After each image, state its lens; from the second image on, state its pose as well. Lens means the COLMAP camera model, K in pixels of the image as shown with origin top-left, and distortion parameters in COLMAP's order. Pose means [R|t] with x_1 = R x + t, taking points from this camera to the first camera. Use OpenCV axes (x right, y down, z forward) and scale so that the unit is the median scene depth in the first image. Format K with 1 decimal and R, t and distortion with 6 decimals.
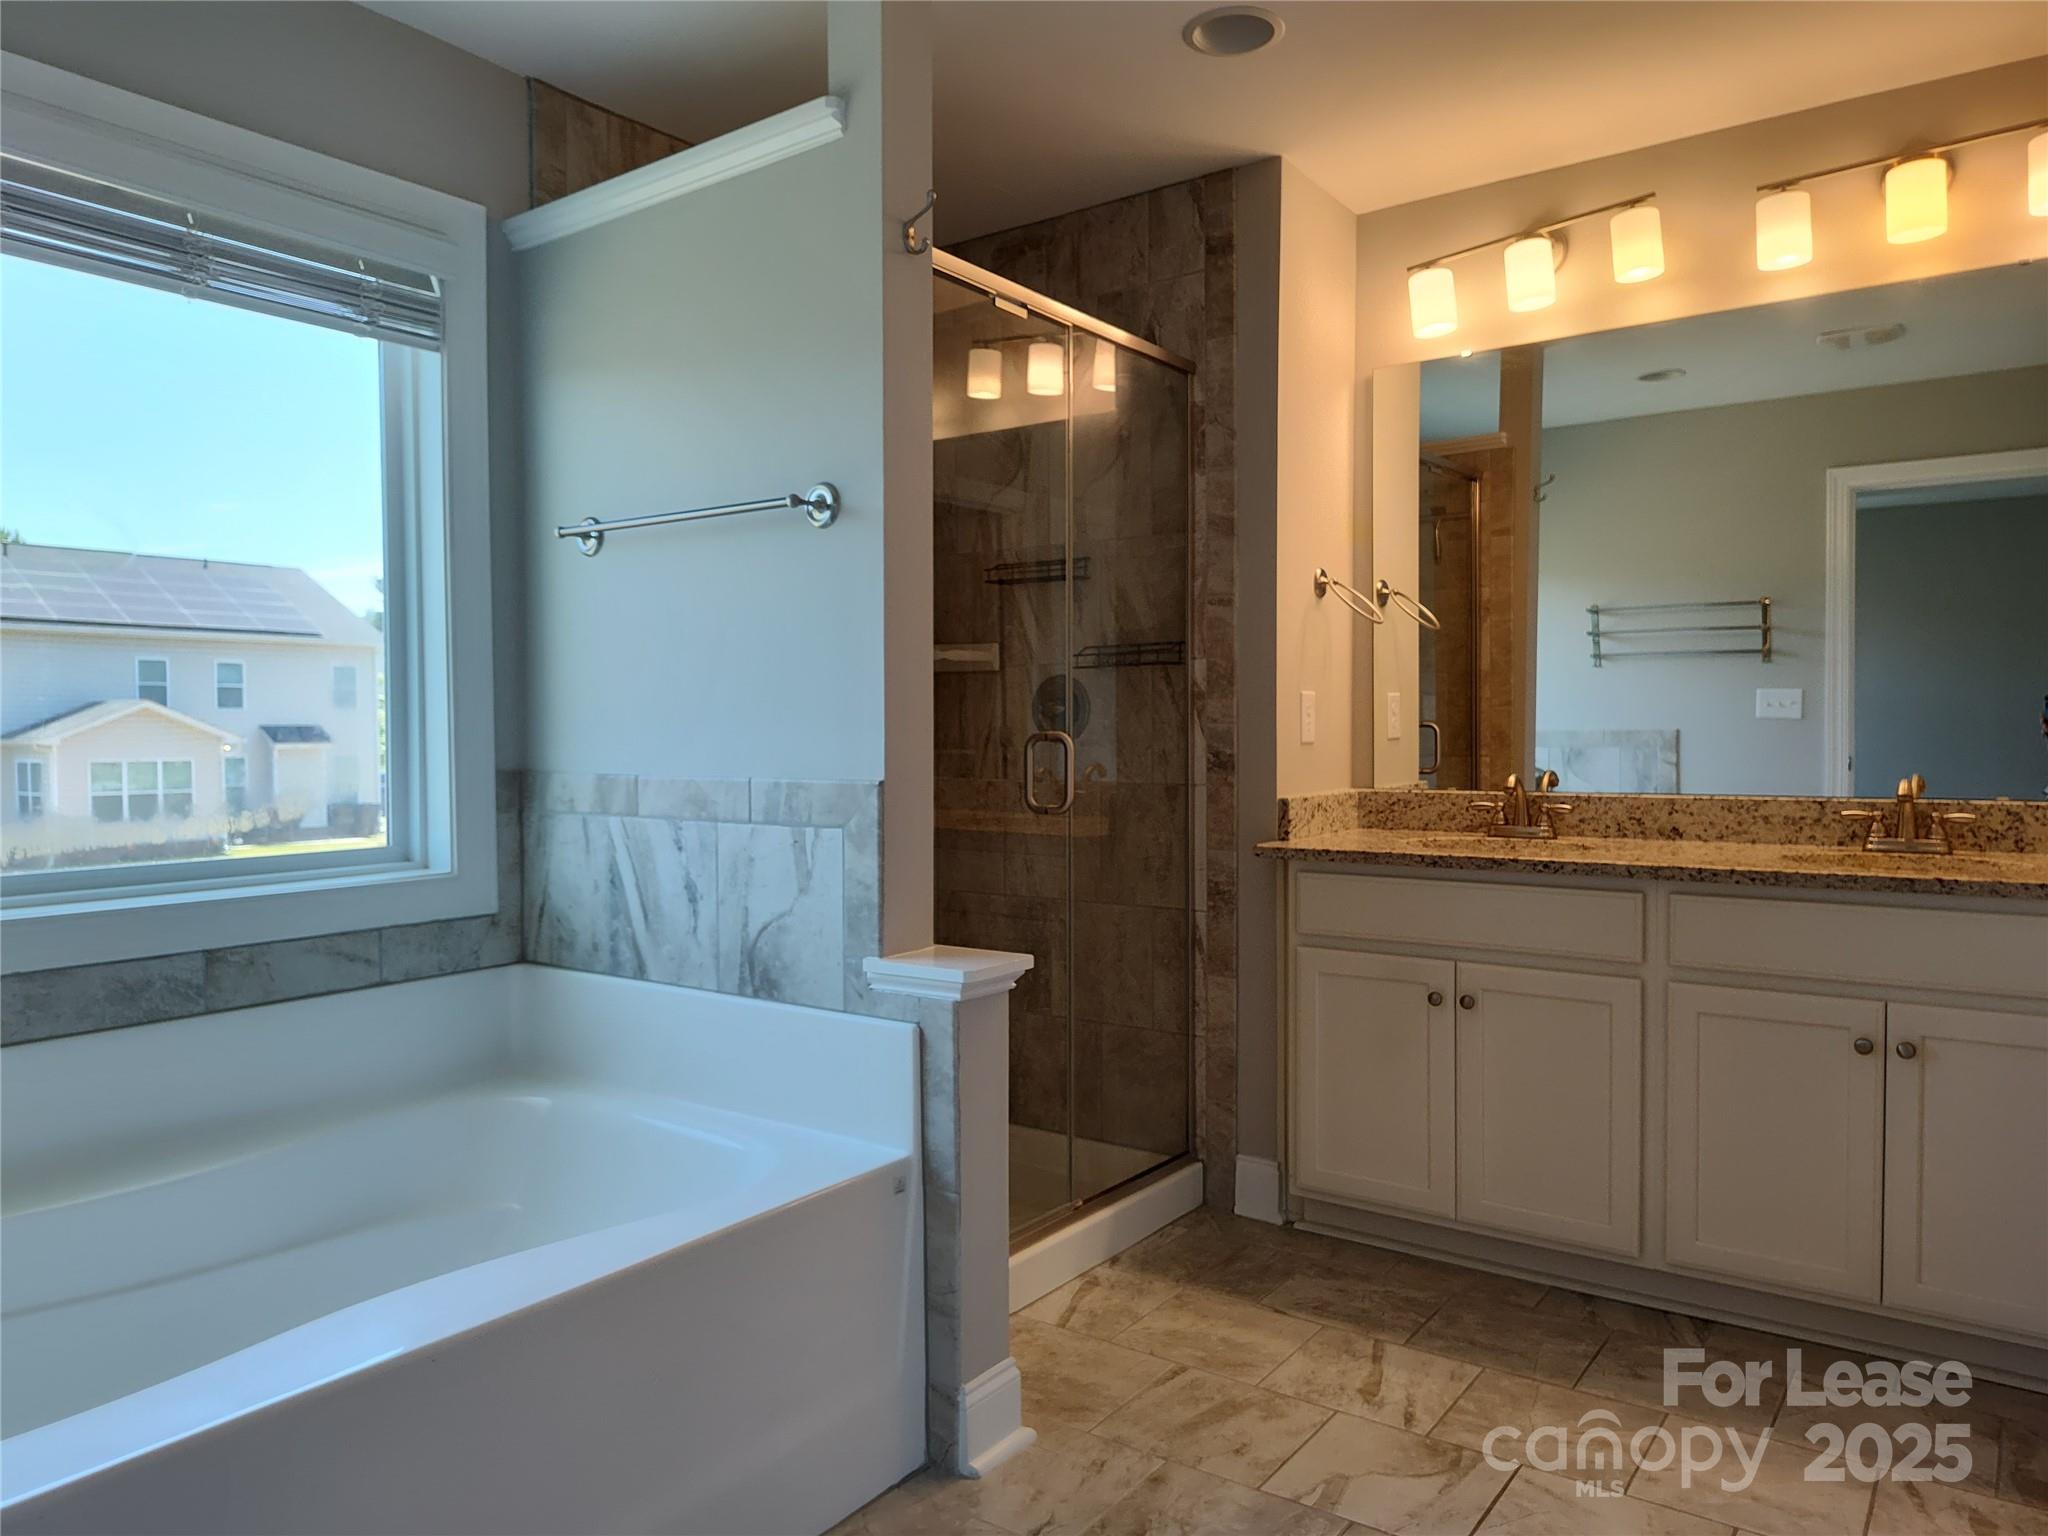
lens RADIAL K [[1388.0, 0, 1015.5], [0, 1388.0, 773.8], [0, 0, 1]] dist [0.058315, -0.066413]
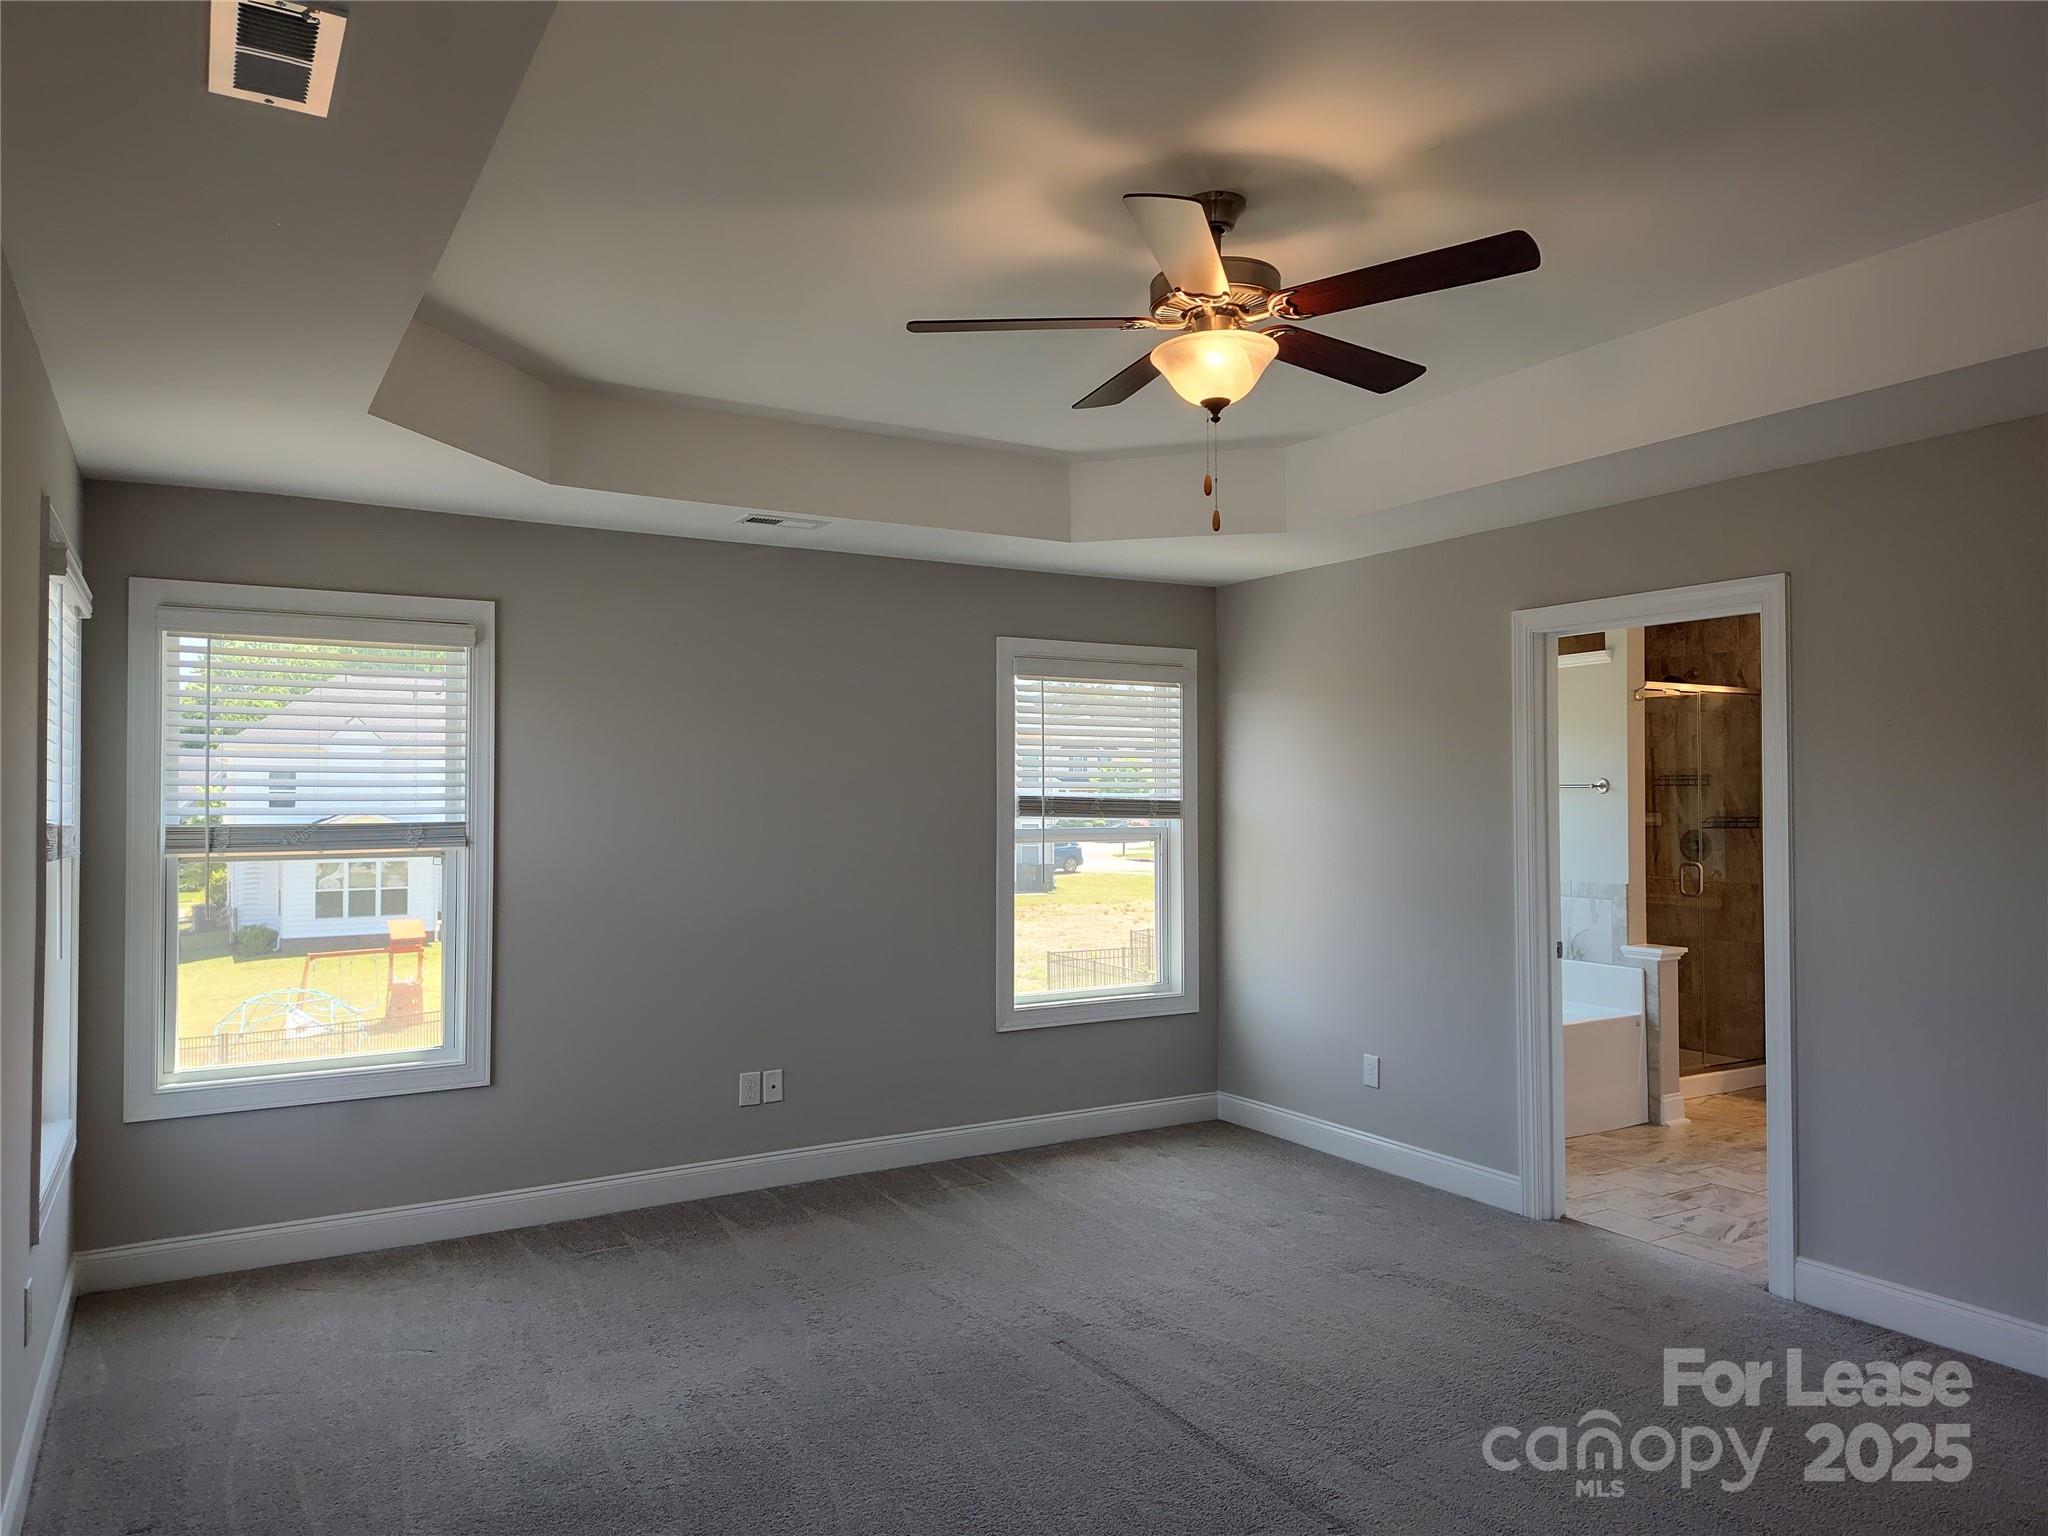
lens RADIAL K [[1388.0, 0, 1015.5], [0, 1388.0, 773.8], [0, 0, 1]] dist [0.058315, -0.066413]
pose [[0.916452, -0.006527, -0.400091, -0.088759], [-0.012601, 0.998900, -0.045161, -0.069660], [0.399946, 0.046429, 0.915362, -1.995157]]
